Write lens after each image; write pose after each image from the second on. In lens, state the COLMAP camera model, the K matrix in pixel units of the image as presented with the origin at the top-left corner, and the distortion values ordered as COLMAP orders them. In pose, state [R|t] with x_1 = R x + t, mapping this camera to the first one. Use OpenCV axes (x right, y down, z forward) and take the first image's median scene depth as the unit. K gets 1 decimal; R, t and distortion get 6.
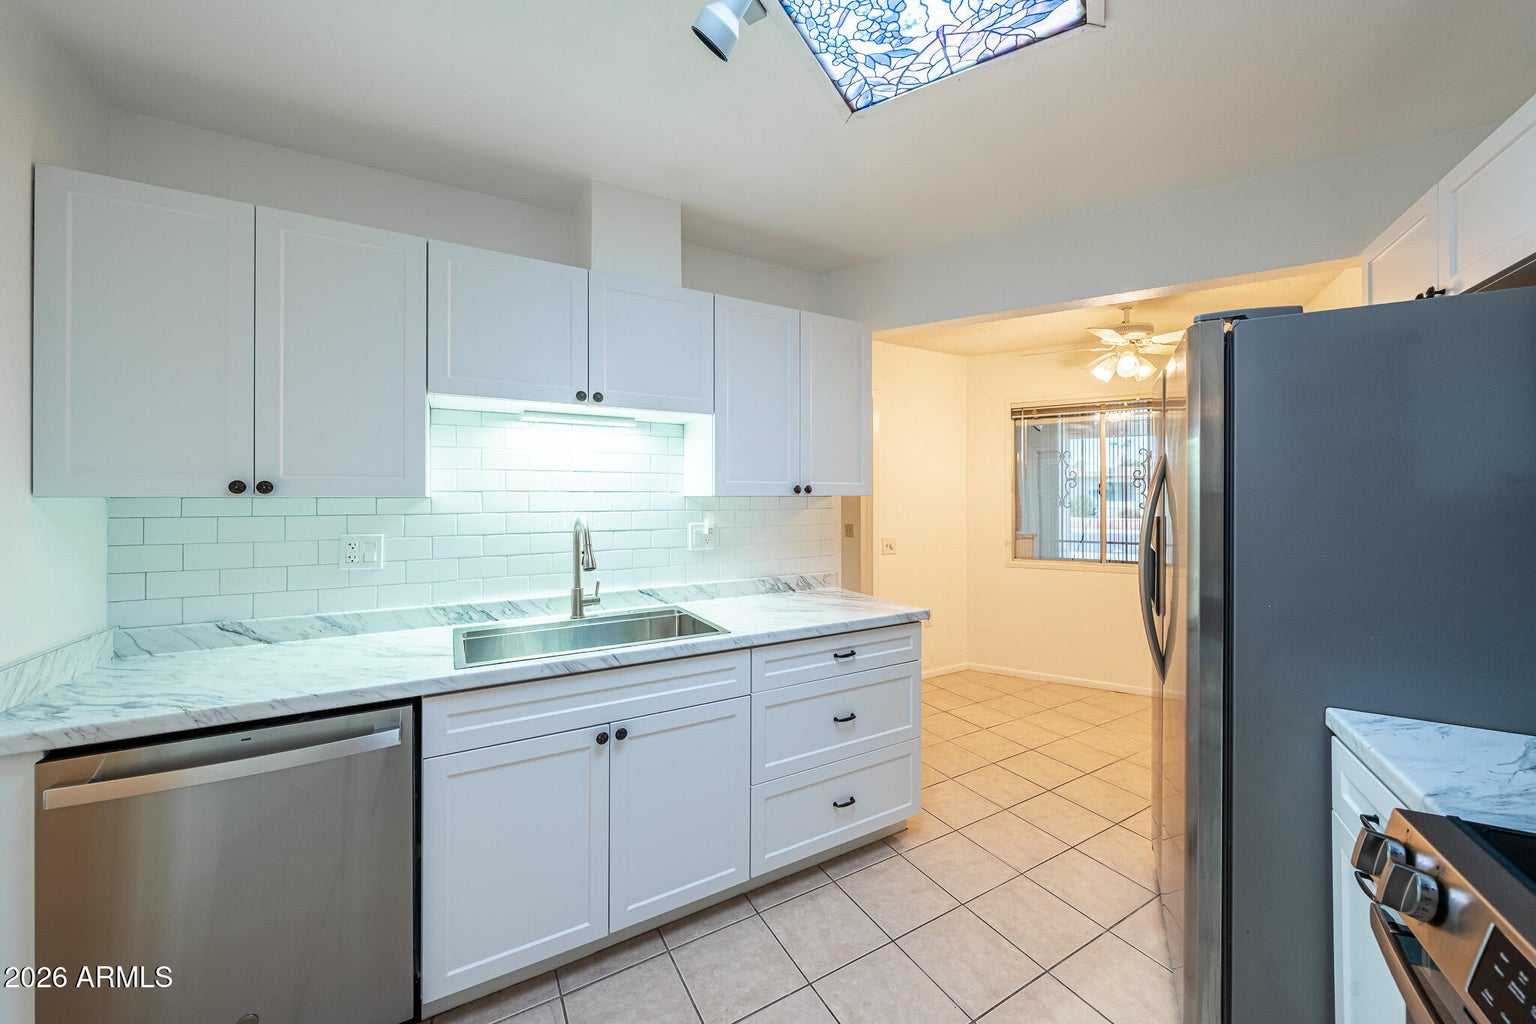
lens RADIAL K [[566.4, 0, 772.5], [0, 566.4, 493.7], [0, 0, 1]] dist [-0.002041, -0.000343]
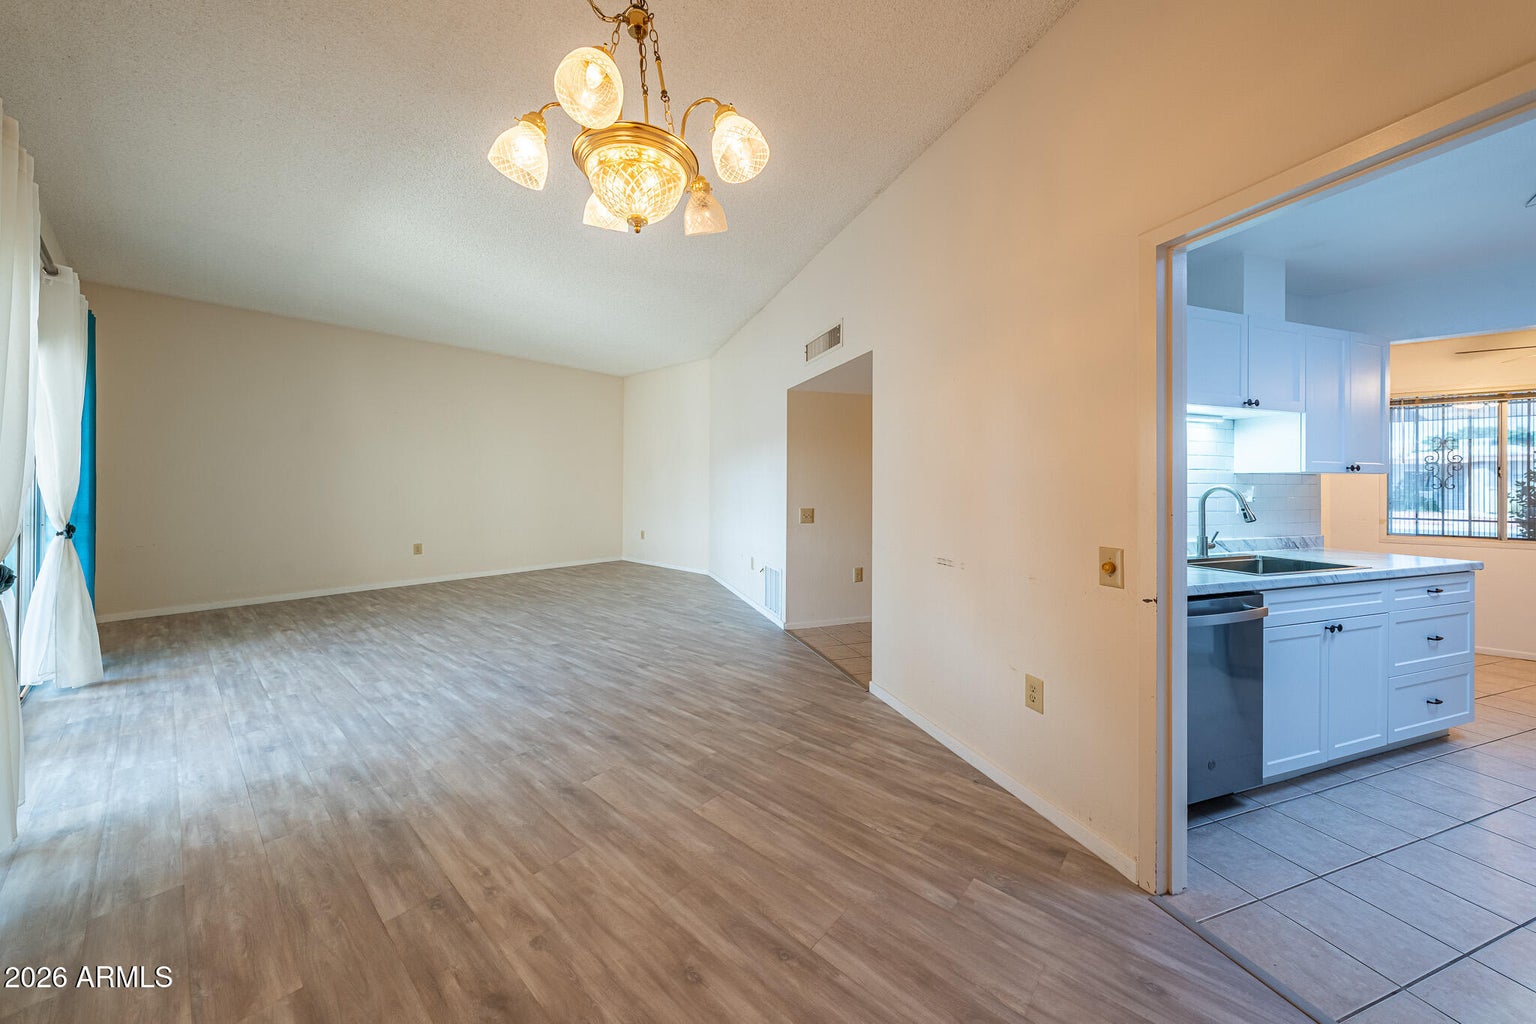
lens RADIAL K [[533.6, 0, 758.2], [0, 533.6, 482.4], [0, 0, 1]] dist [0.001426, 0.000315]
pose [[0.981133, 0.005678, -0.193250, -1.038770], [-0.005566, 0.999984, 0.001122, 0.030877], [0.193253, -0.000025, 0.981149, -0.475918]]
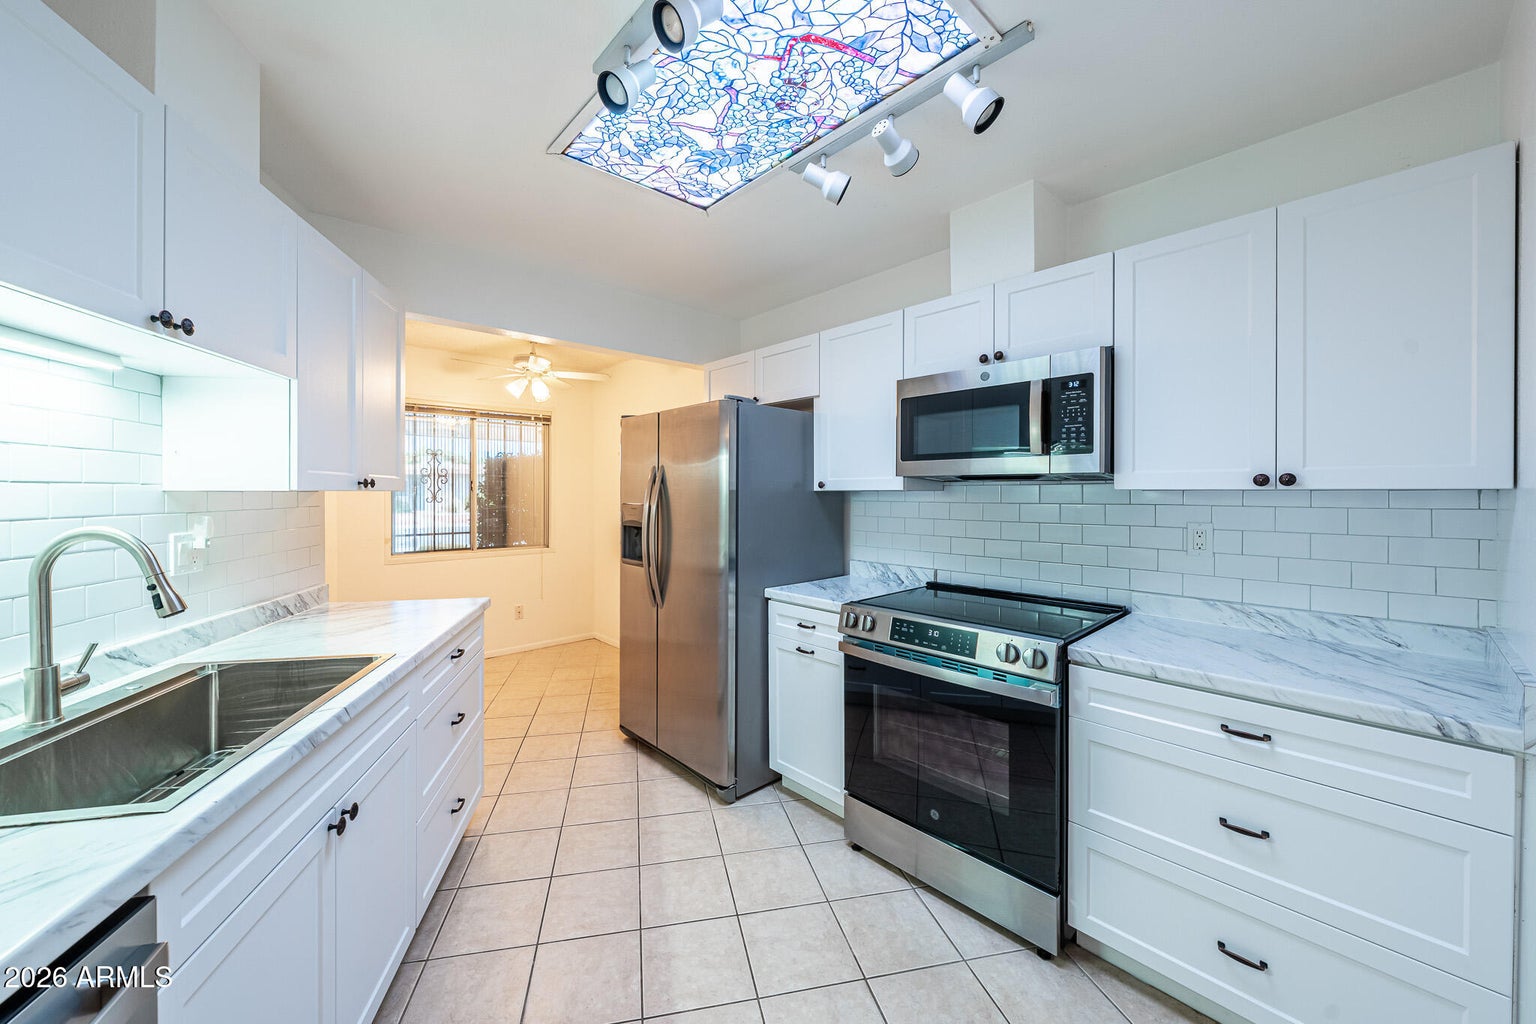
lens RADIAL K [[566.4, 0, 747.9], [0, 566.4, 492.6], [0, 0, 1]] dist [-0.002041, -0.000343]
pose [[0.314317, -0.000746, 0.949318, -0.554749], [-0.004694, 0.999986, 0.002340, 0.001599], [-0.949306, -0.005192, 0.314310, 0.191474]]
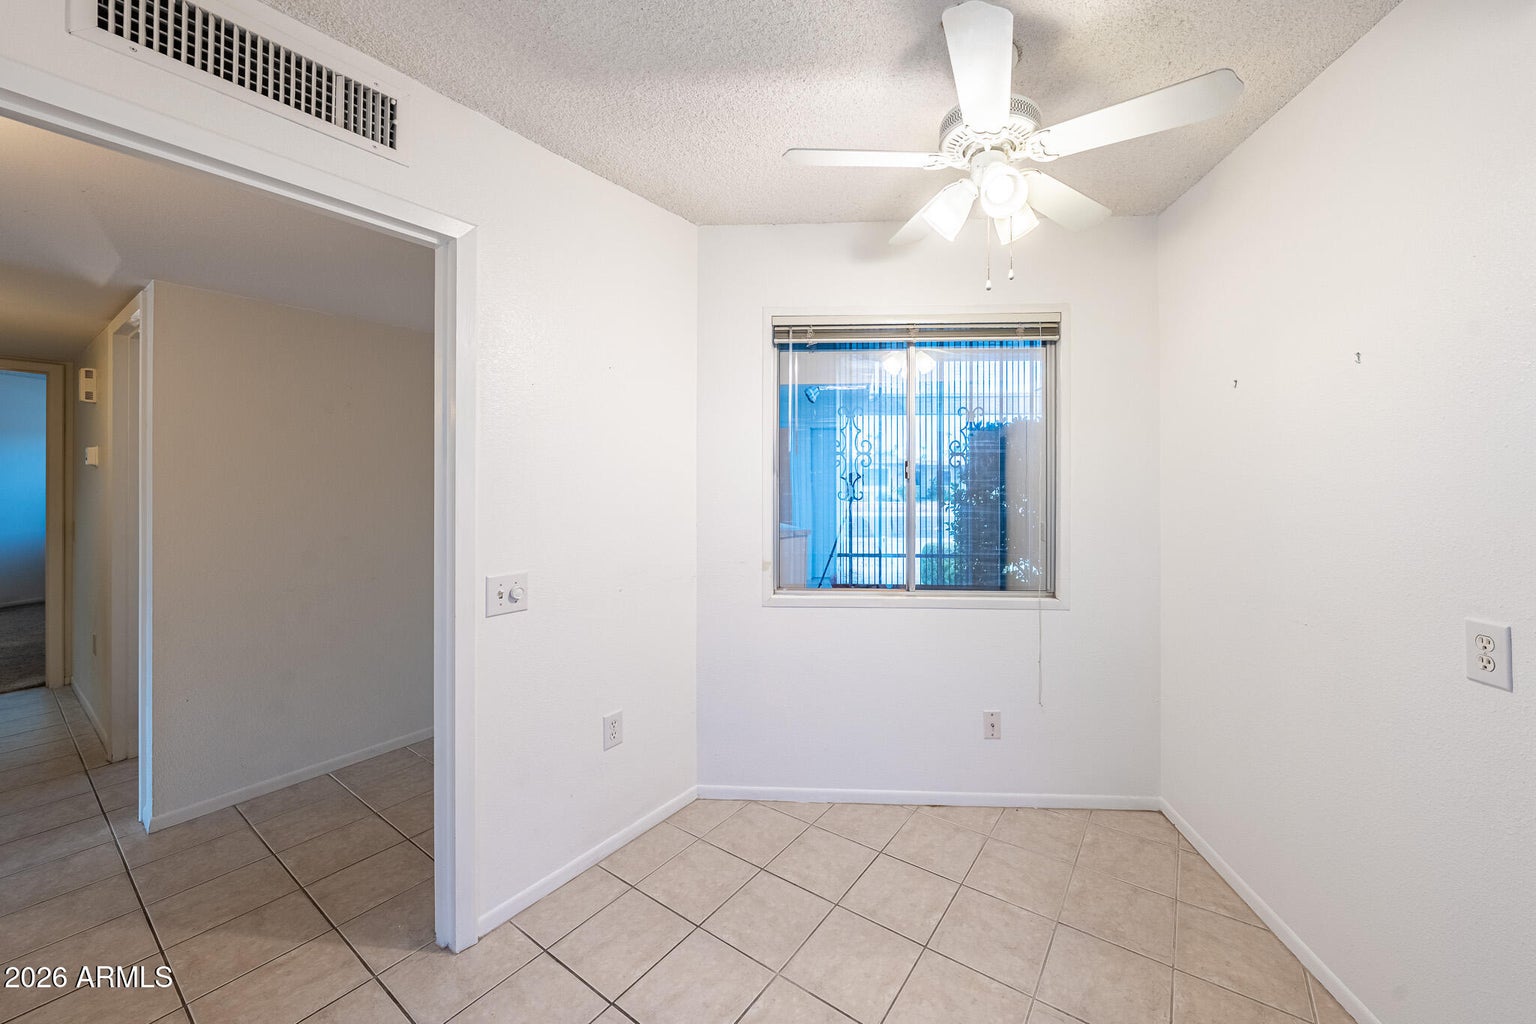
lens RADIAL K [[566.4, 0, 834.5], [0, 566.4, 478.3], [0, 0, 1]] dist [-0.002041, -0.000343]
pose [[0.884775, 0.005282, 0.465988, 0.379267], [-0.005310, 0.999985, -0.001253, 0.003877], [-0.465987, -0.001366, 0.884790, 0.837610]]
